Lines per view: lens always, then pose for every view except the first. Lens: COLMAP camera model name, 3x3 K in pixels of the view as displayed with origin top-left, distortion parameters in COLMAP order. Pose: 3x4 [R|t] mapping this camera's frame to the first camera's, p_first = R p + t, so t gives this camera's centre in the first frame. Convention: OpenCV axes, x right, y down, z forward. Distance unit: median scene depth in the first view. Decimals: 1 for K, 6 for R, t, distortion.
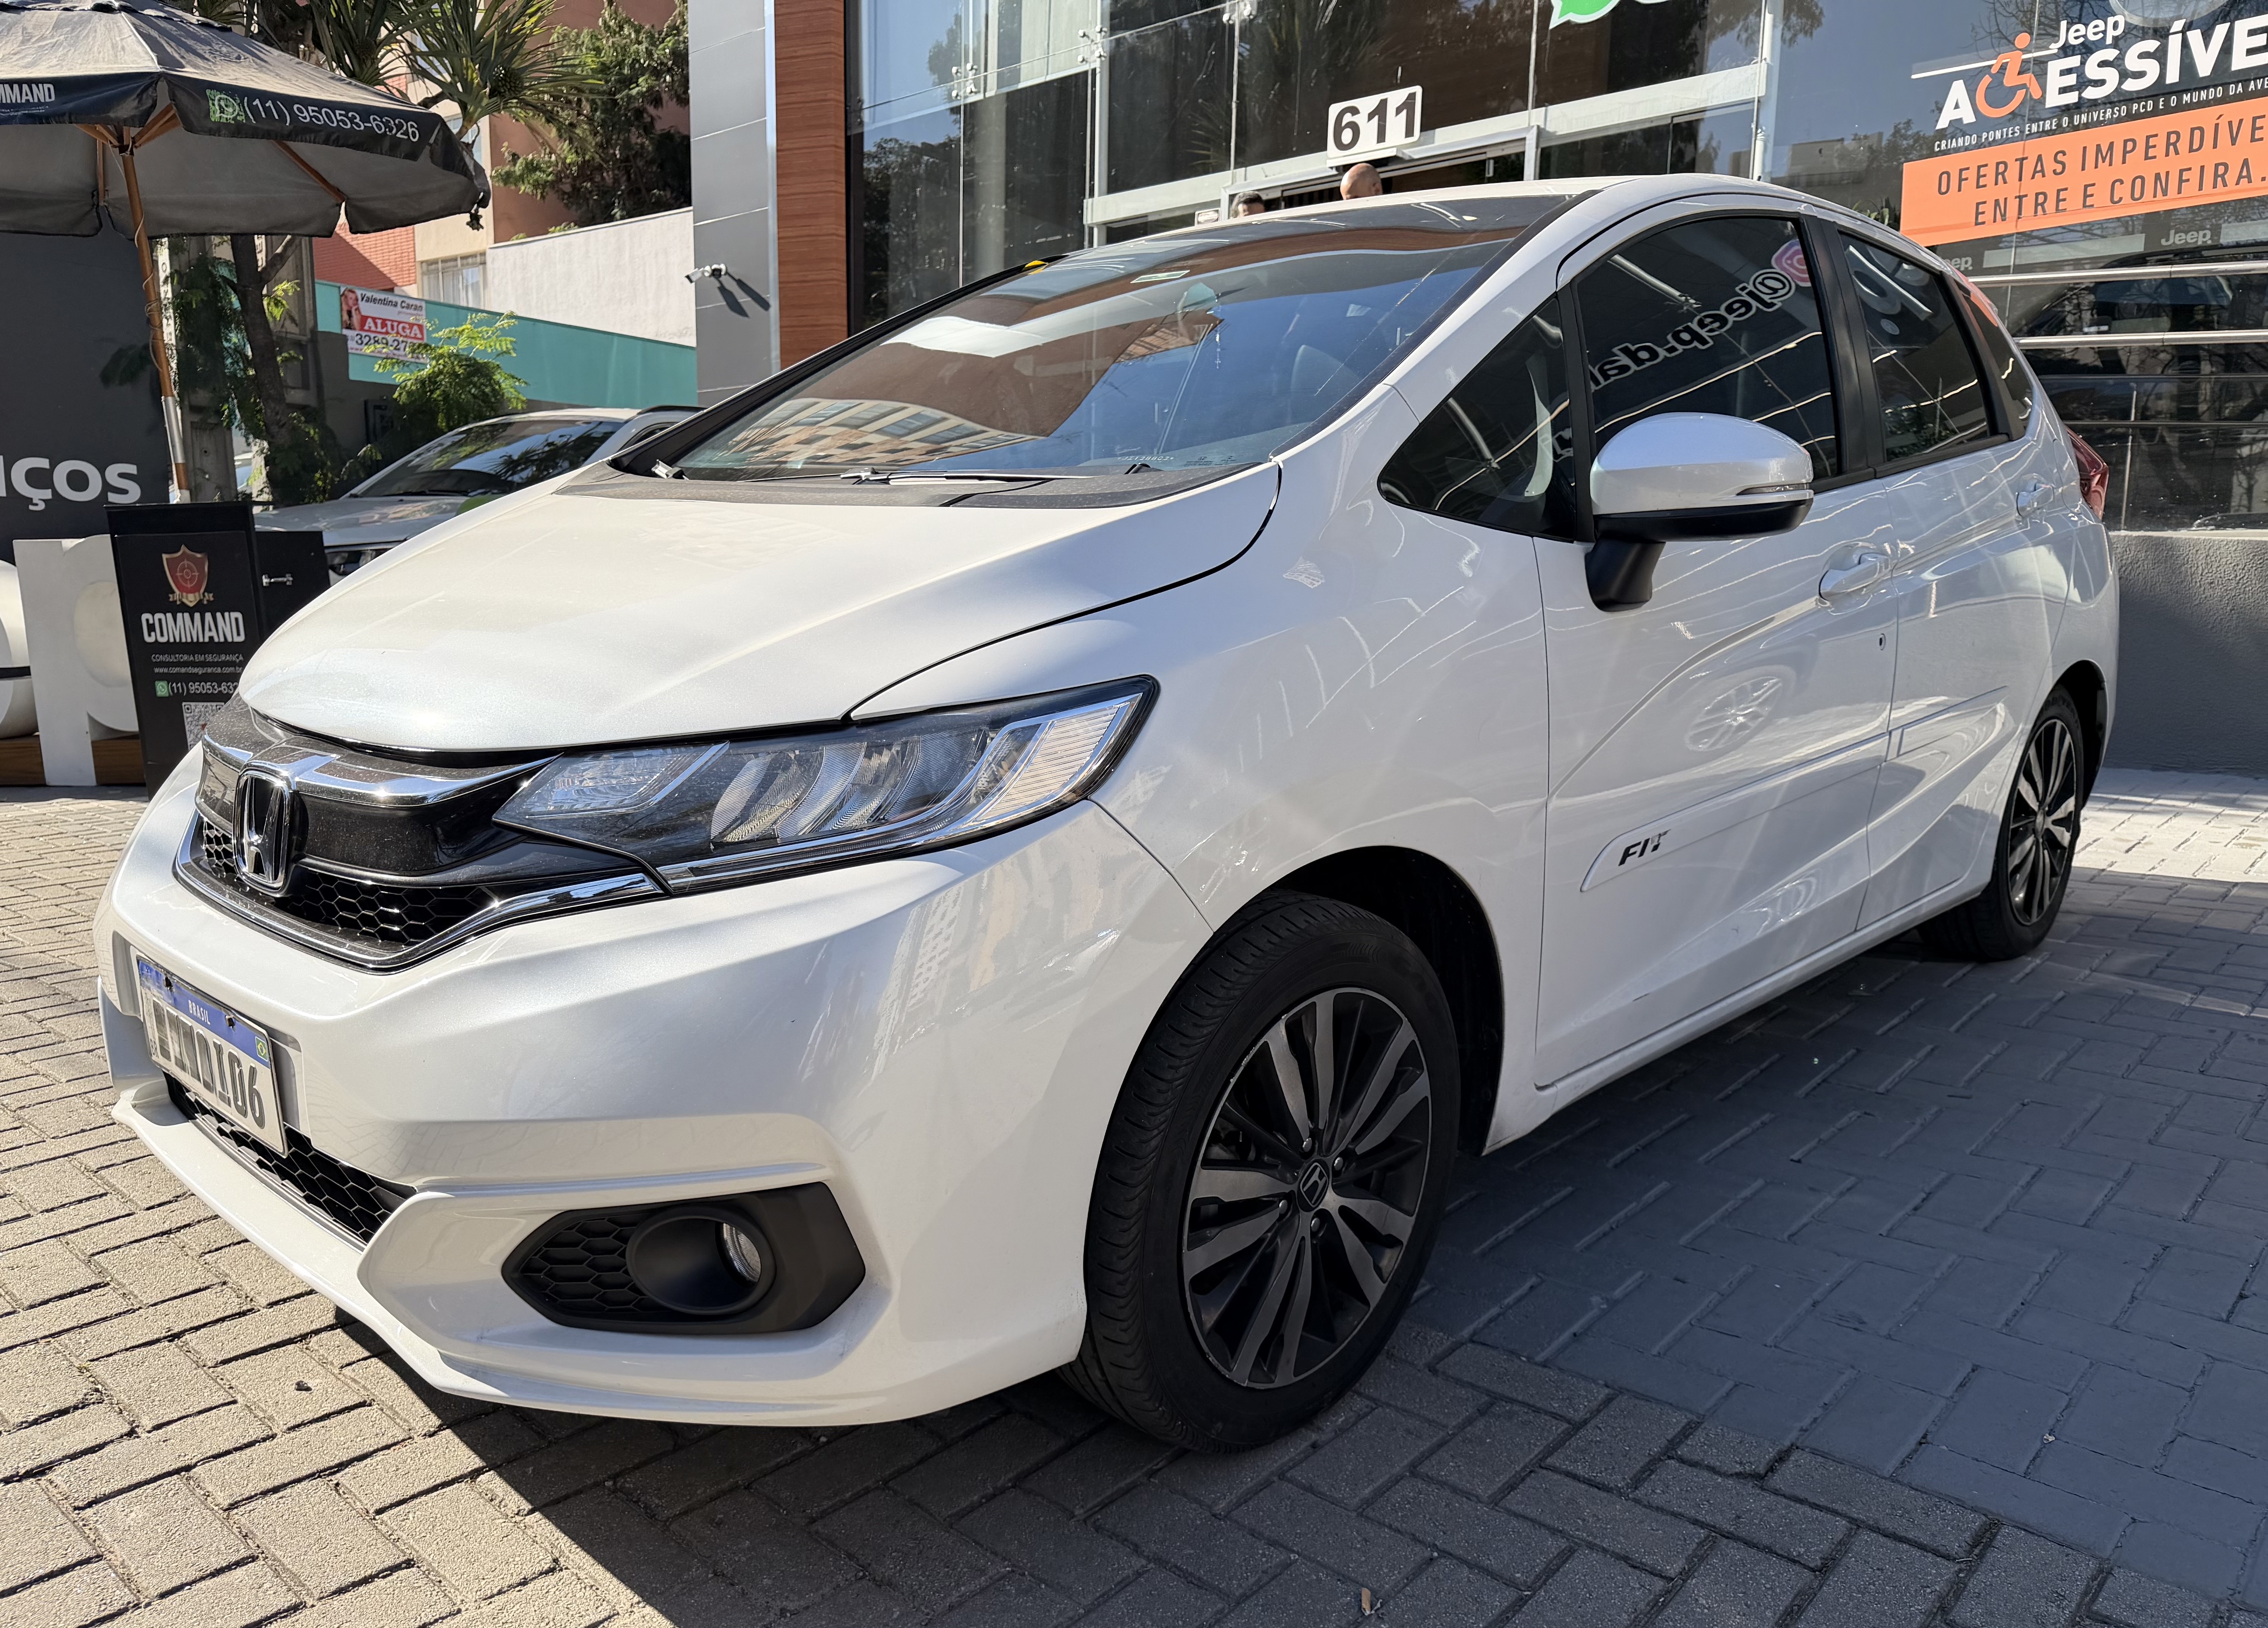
lens RADIAL K [[1717.6, 0, 1134.0], [0, 1717.6, 814.0], [0, 0, 1]] dist [0.004386, 0.000548]
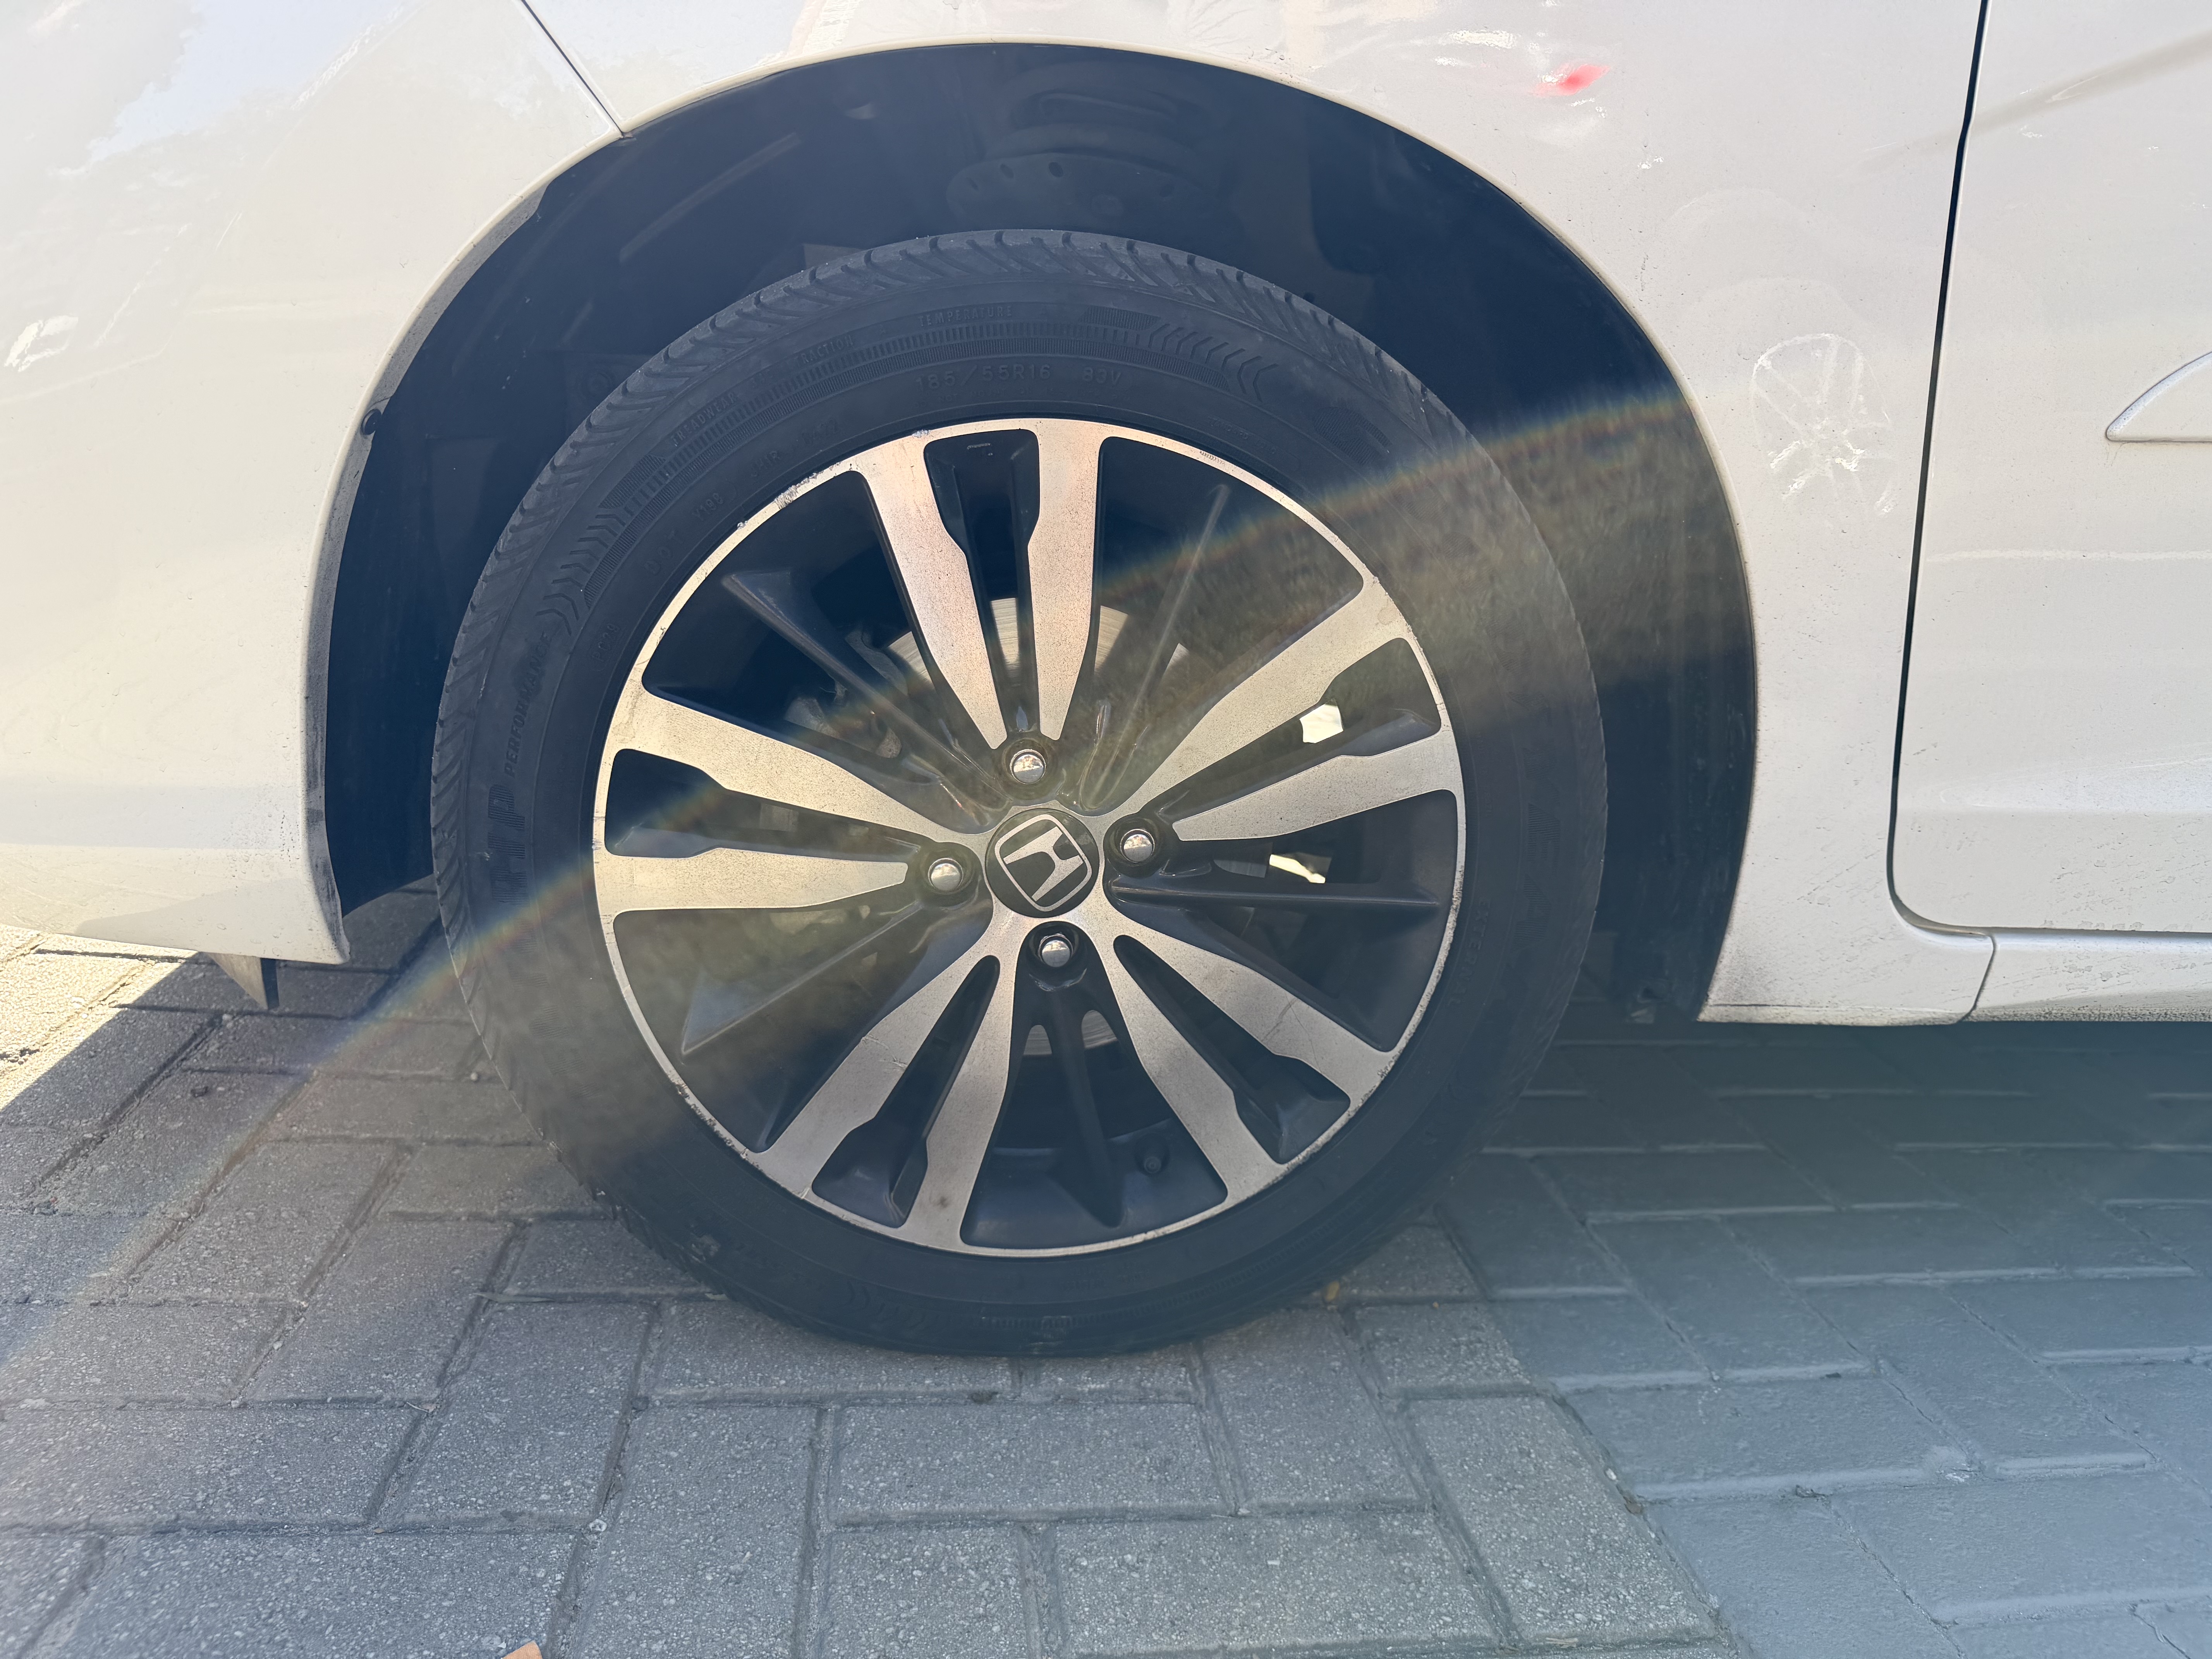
lens RADIAL K [[1594.7, 0, 1103.0], [0, 1594.7, 821.2], [0, 0, 1]] dist [0.092250, -0.157797]
pose [[0.755168, 0.202967, -0.623319, 0.390142], [-0.191089, 0.977722, 0.086859, 0.163249], [0.627062, 0.053516, 0.777129, 0.666557]]
